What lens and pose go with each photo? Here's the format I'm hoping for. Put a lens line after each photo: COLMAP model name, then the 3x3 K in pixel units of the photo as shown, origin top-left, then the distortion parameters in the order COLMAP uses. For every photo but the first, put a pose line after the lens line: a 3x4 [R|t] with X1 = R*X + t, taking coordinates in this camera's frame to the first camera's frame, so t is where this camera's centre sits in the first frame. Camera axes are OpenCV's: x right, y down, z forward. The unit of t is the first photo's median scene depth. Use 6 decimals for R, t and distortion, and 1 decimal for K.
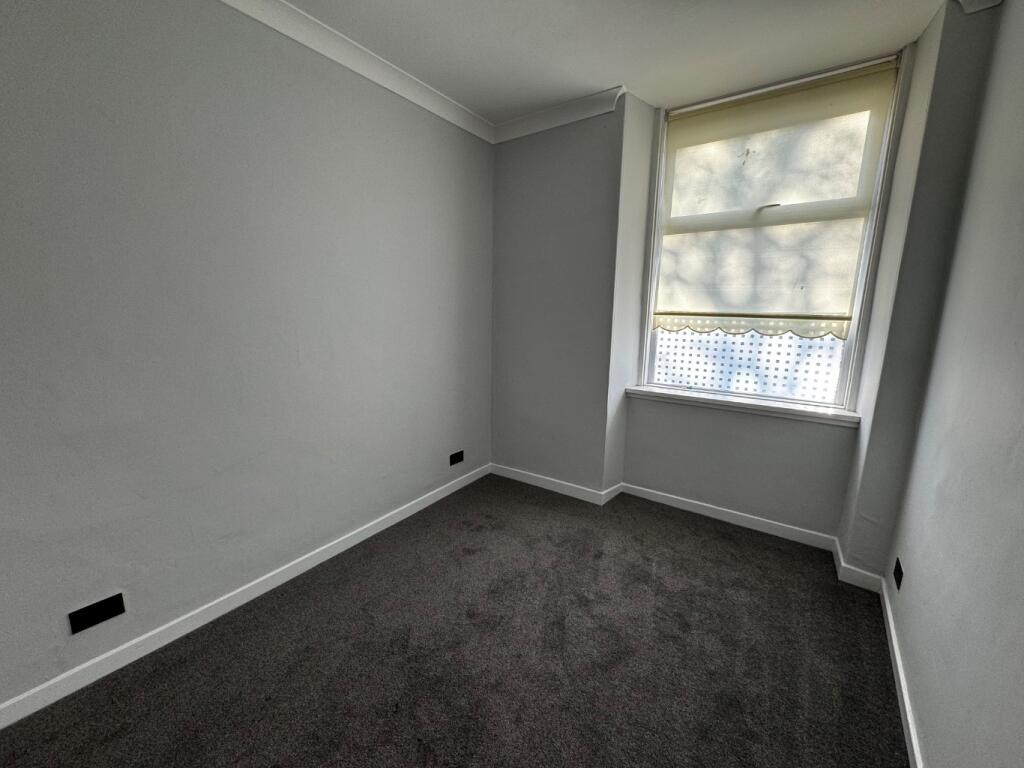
lens RADIAL K [[412.4, 0, 505.7], [0, 412.4, 386.4], [0, 0, 1]] dist [-0.000233, -0.000150]
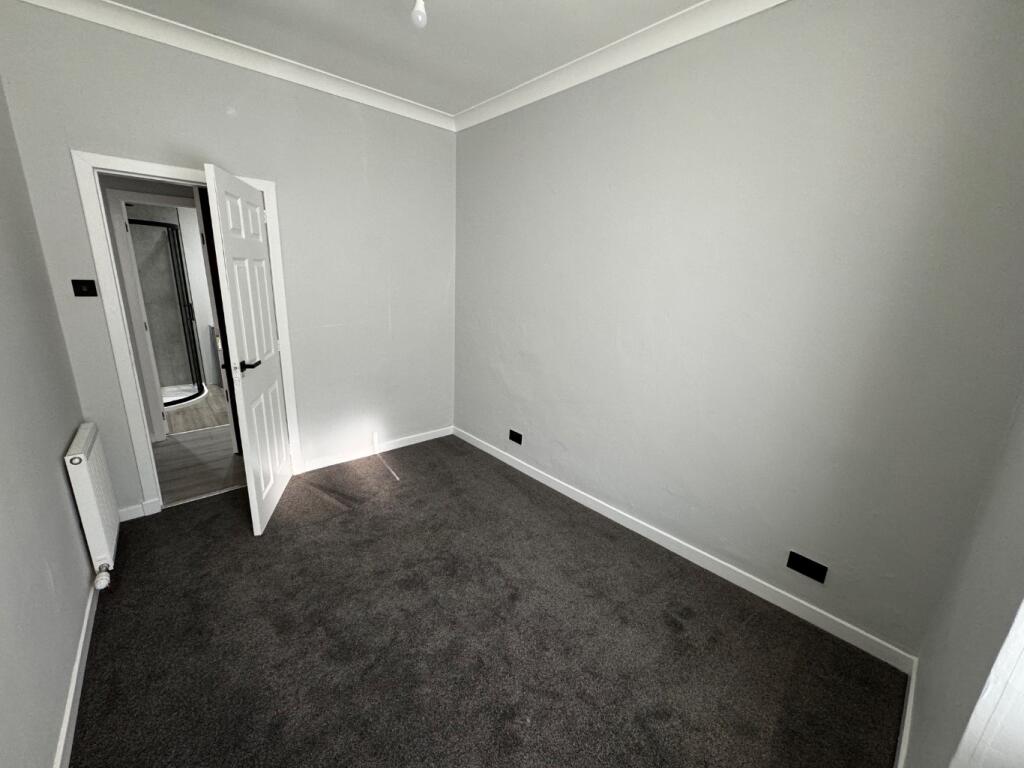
lens RADIAL K [[412.4, 0, 505.7], [0, 412.4, 386.4], [0, 0, 1]] dist [-0.000233, -0.000150]
pose [[-0.242844, 0.219665, -0.944867, 0.654155], [-0.223963, 0.935014, 0.274936, -0.178465], [0.943858, 0.278382, -0.177866, 0.853546]]
